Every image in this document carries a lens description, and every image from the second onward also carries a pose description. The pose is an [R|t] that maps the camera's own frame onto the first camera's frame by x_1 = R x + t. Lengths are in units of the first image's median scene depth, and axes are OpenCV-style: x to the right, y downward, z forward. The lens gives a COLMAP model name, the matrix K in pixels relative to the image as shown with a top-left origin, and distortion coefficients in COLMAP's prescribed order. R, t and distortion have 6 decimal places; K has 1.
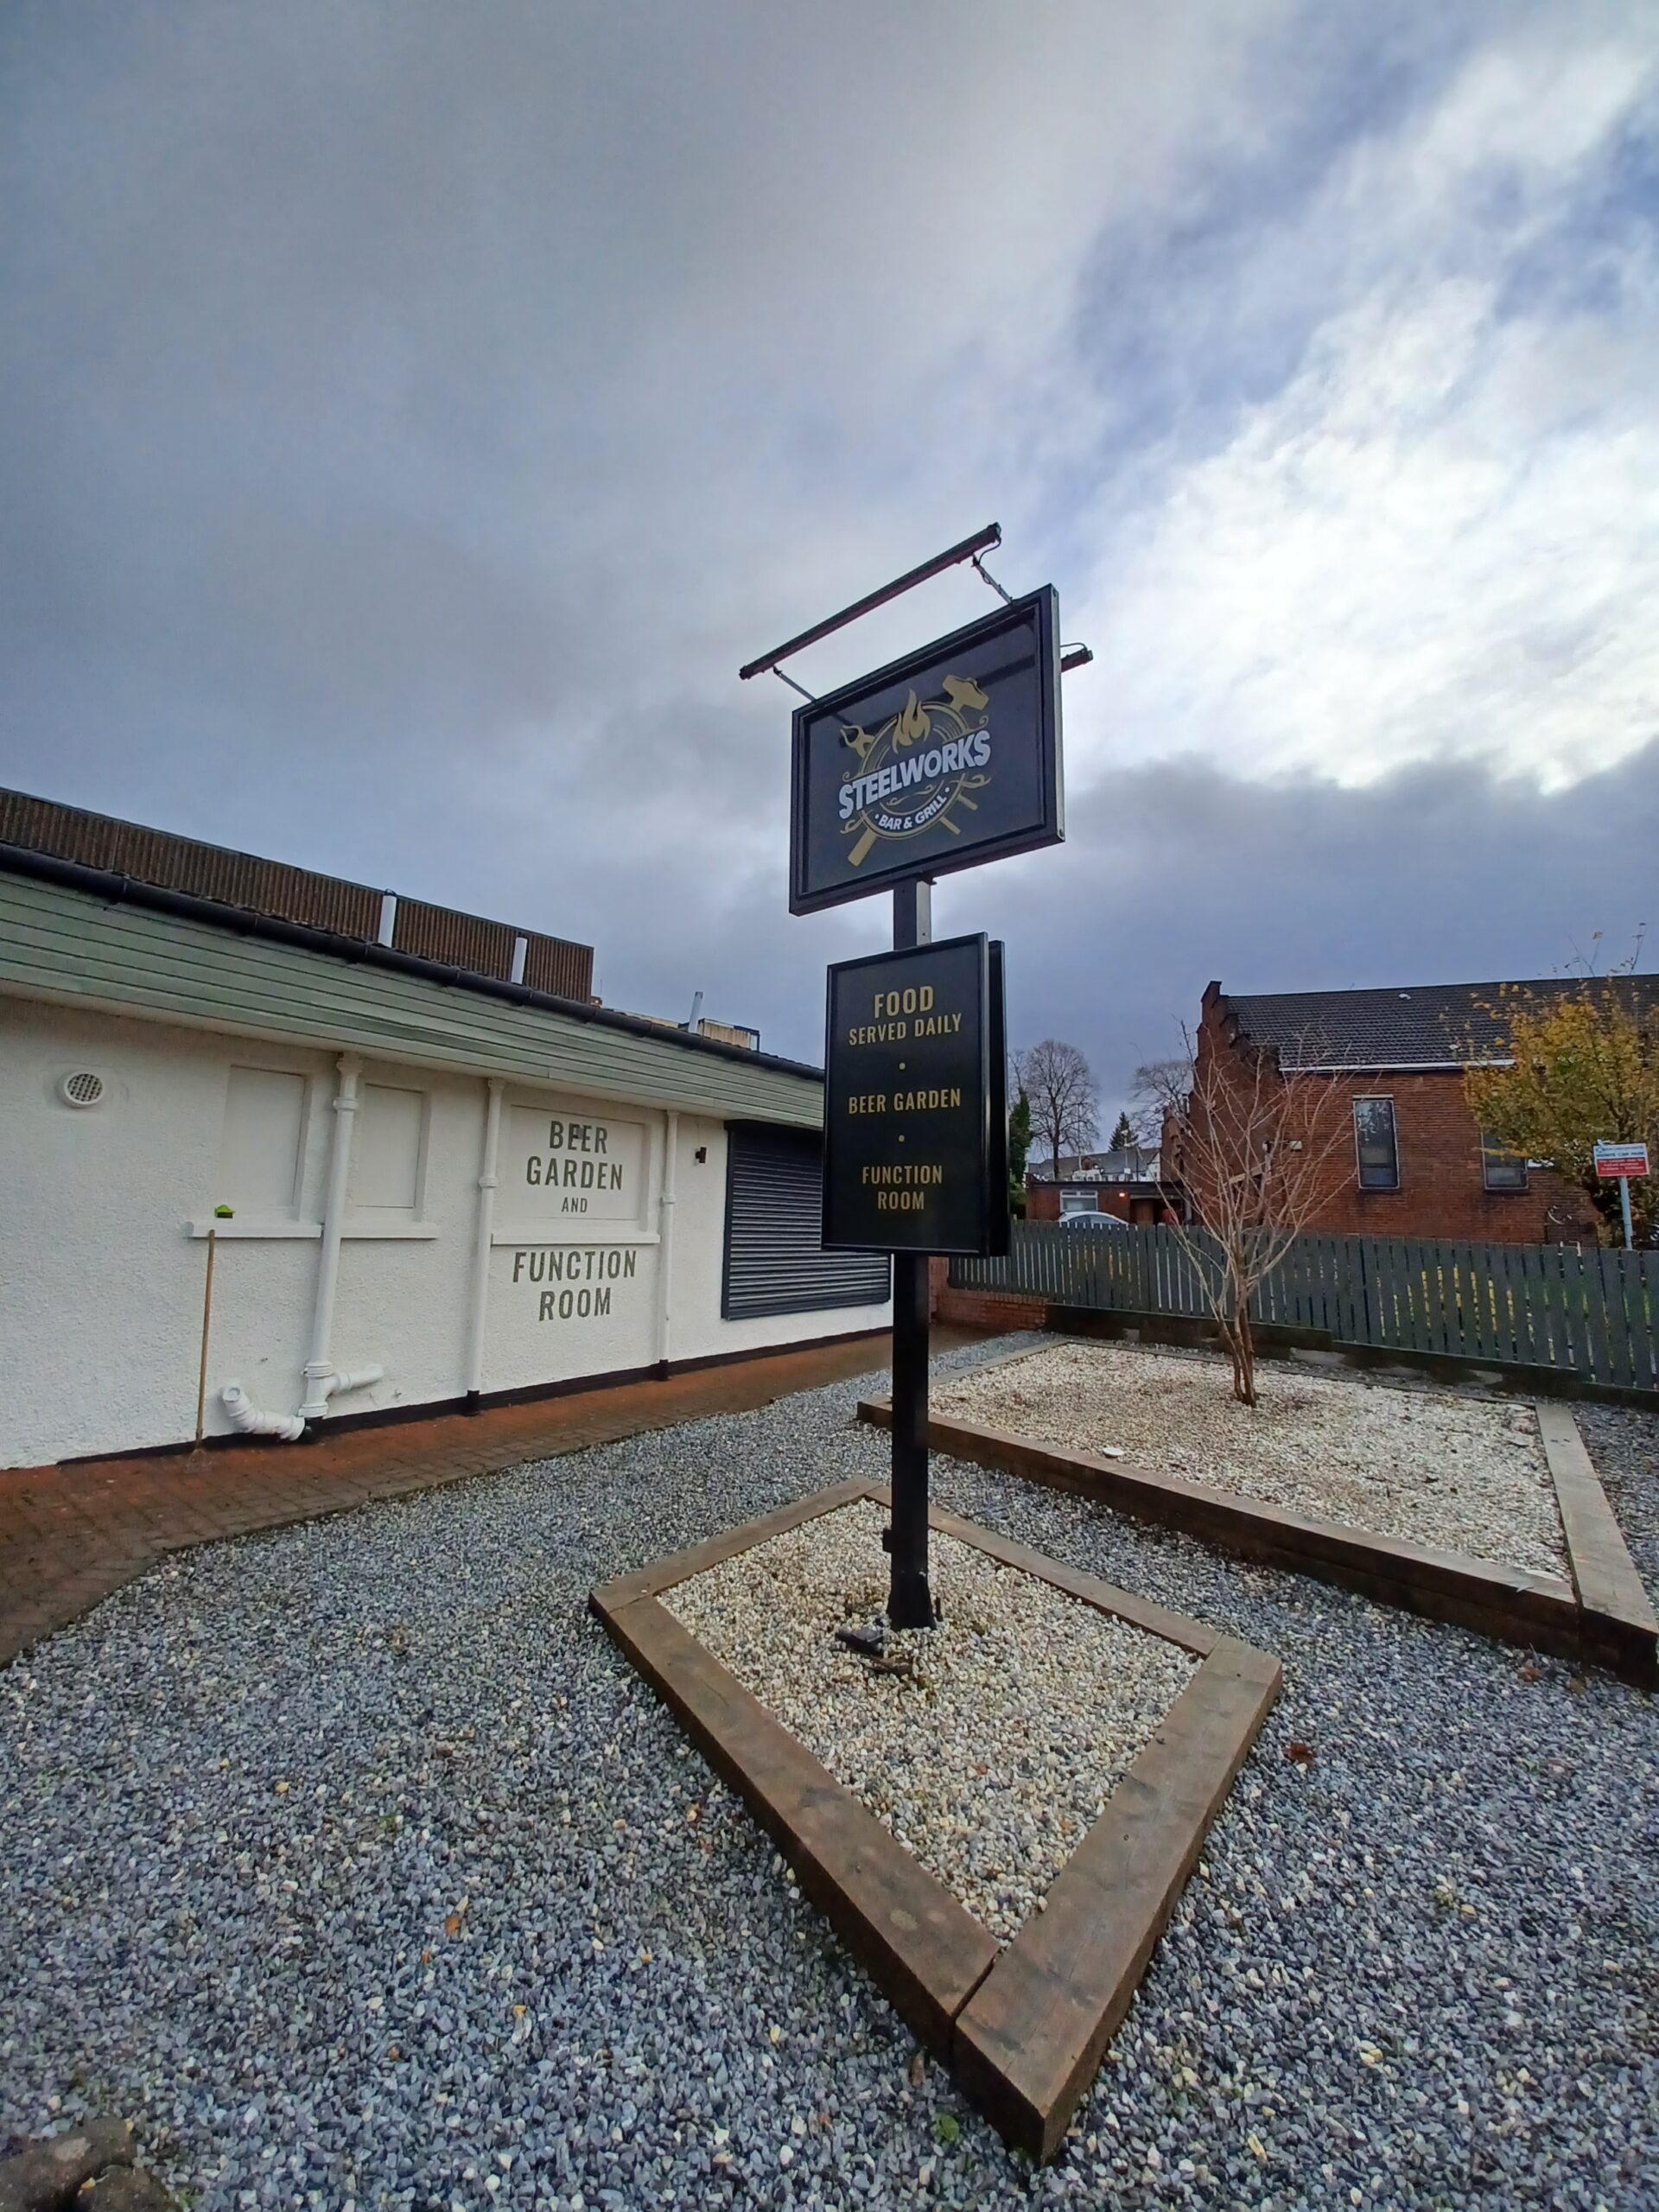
lens RADIAL K [[837.7, 0, 829.5], [0, 837.7, 1106.0], [0, 0, 1]] dist [-0.001353, -0.000051]
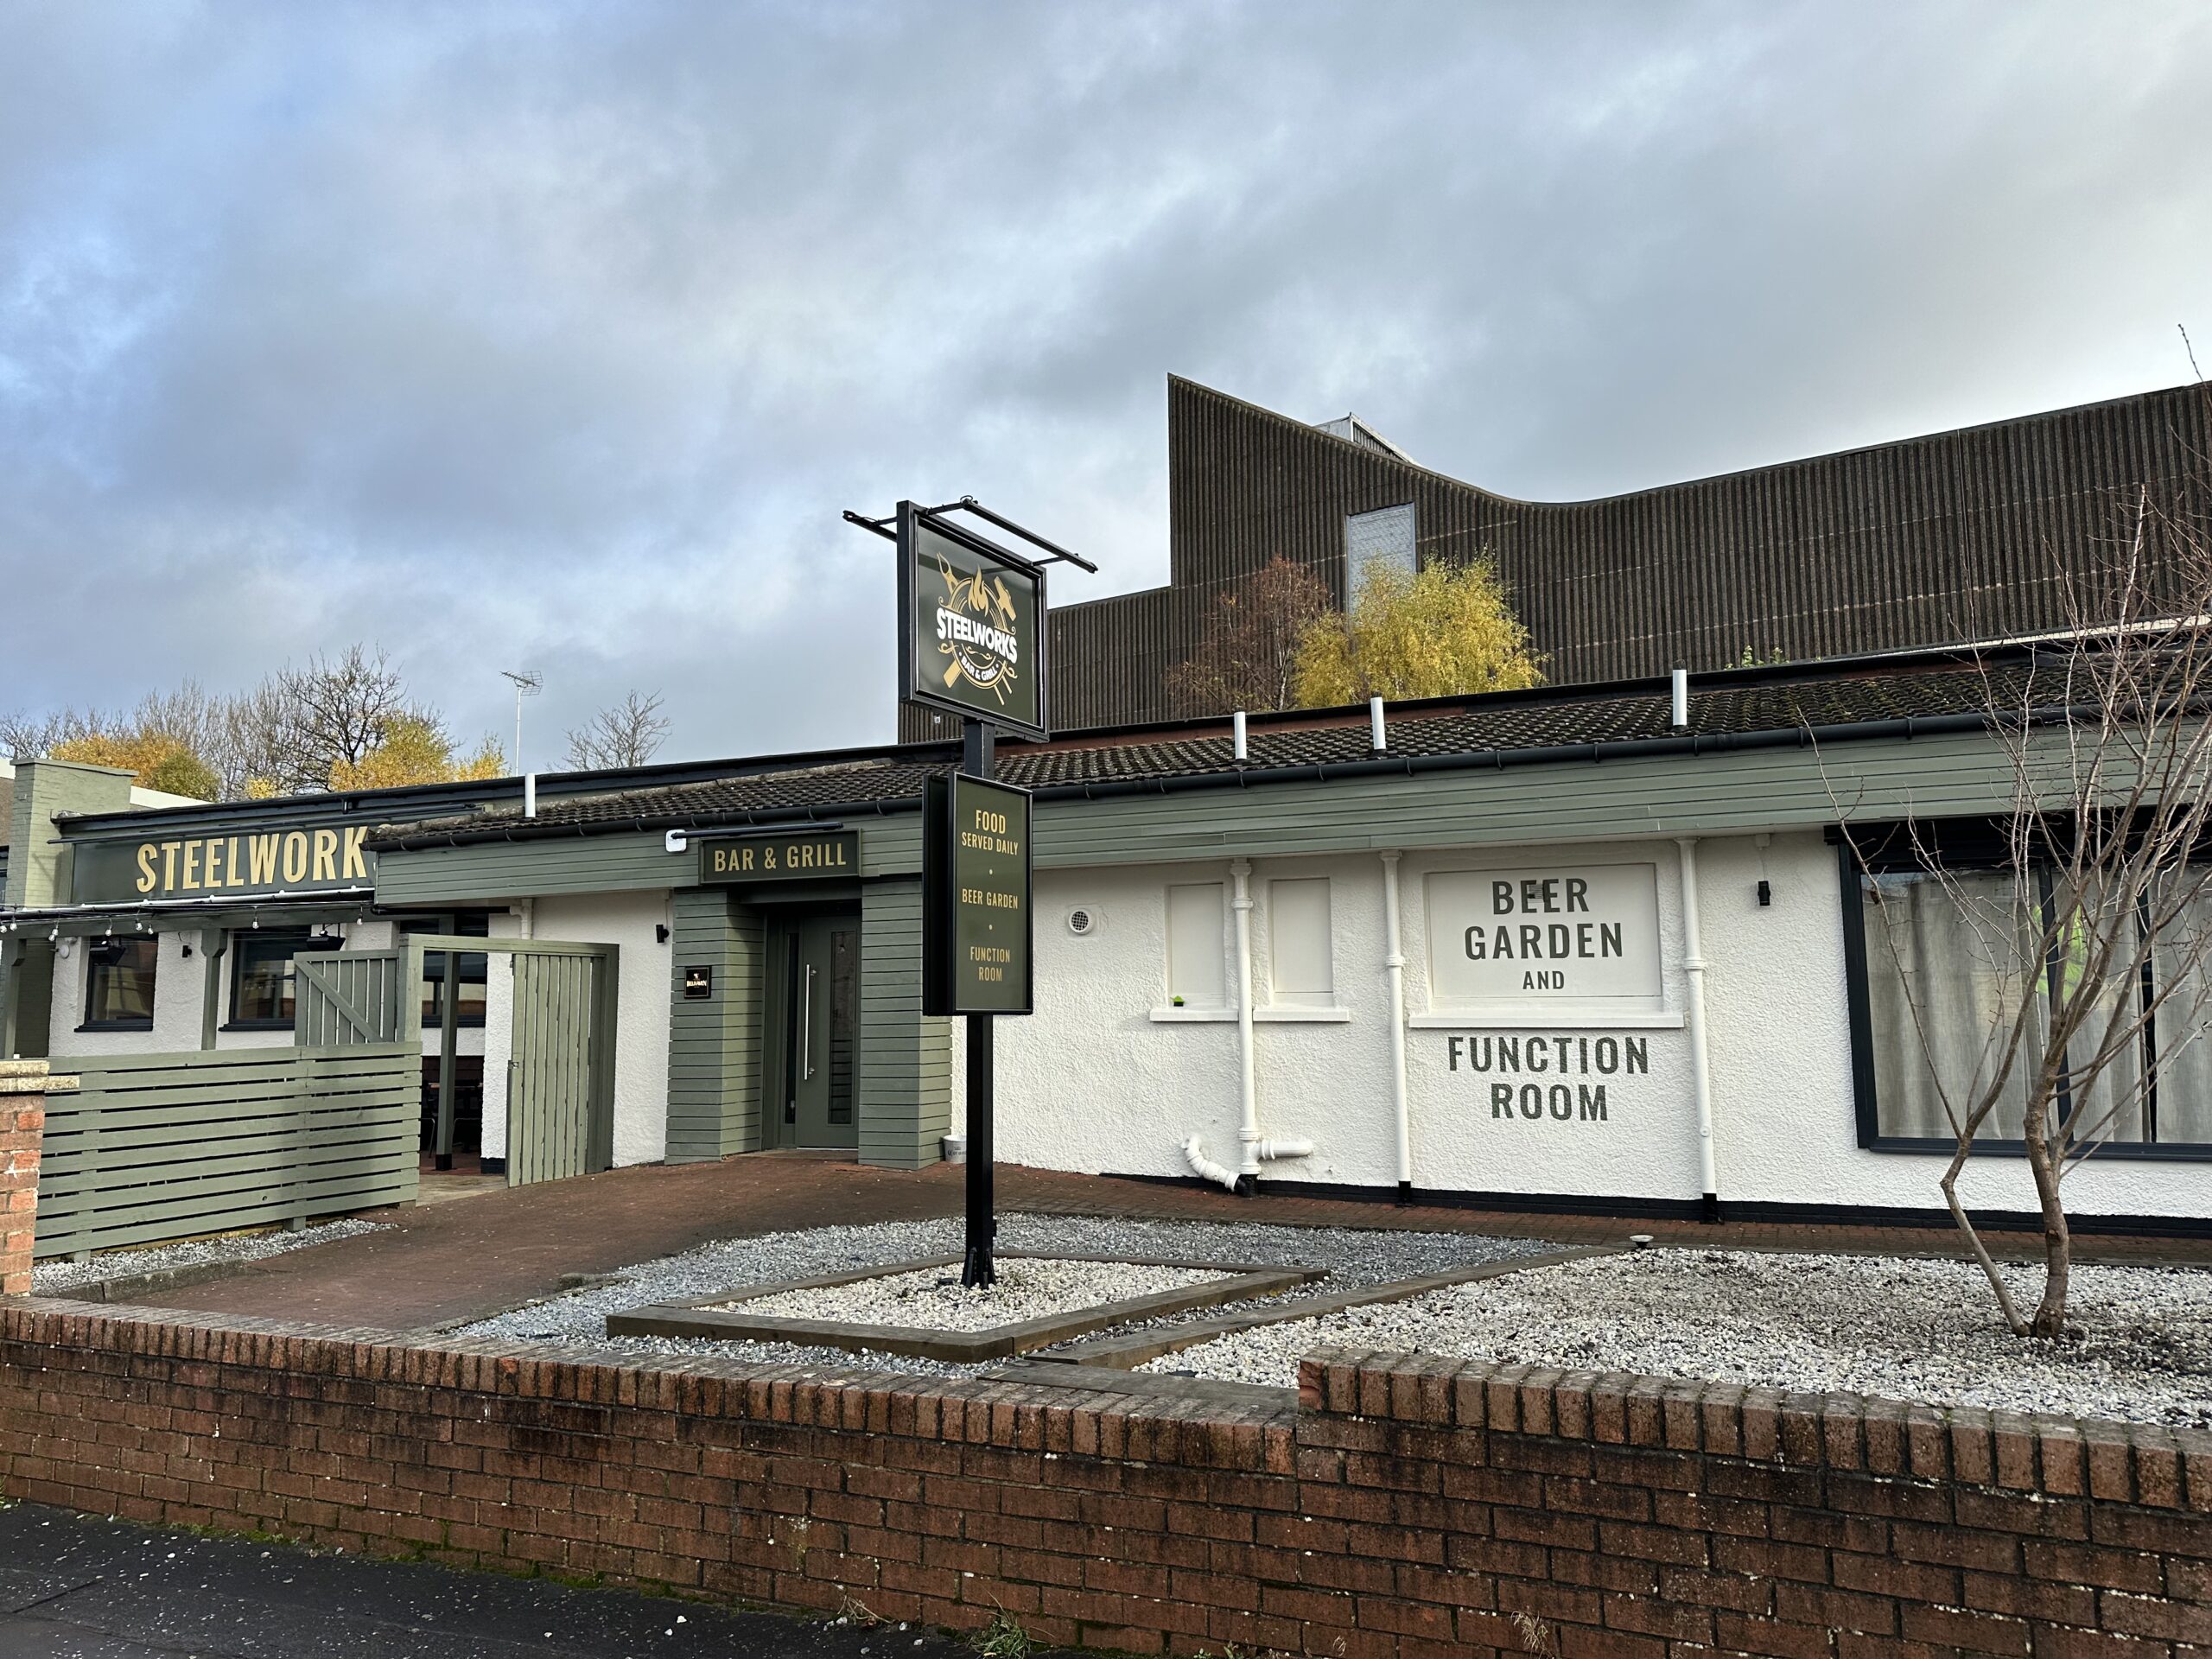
lens RADIAL K [[1561.3, 0, 1106.0], [0, 1561.3, 829.5], [0, 0, 1]] dist [0.005550, 0.000330]
pose [[0.180309, -0.141270, -0.973412, 1.118555], [0.146982, 0.982391, -0.115347, 0.088892], [0.972566, -0.122276, 0.197898, 0.318887]]
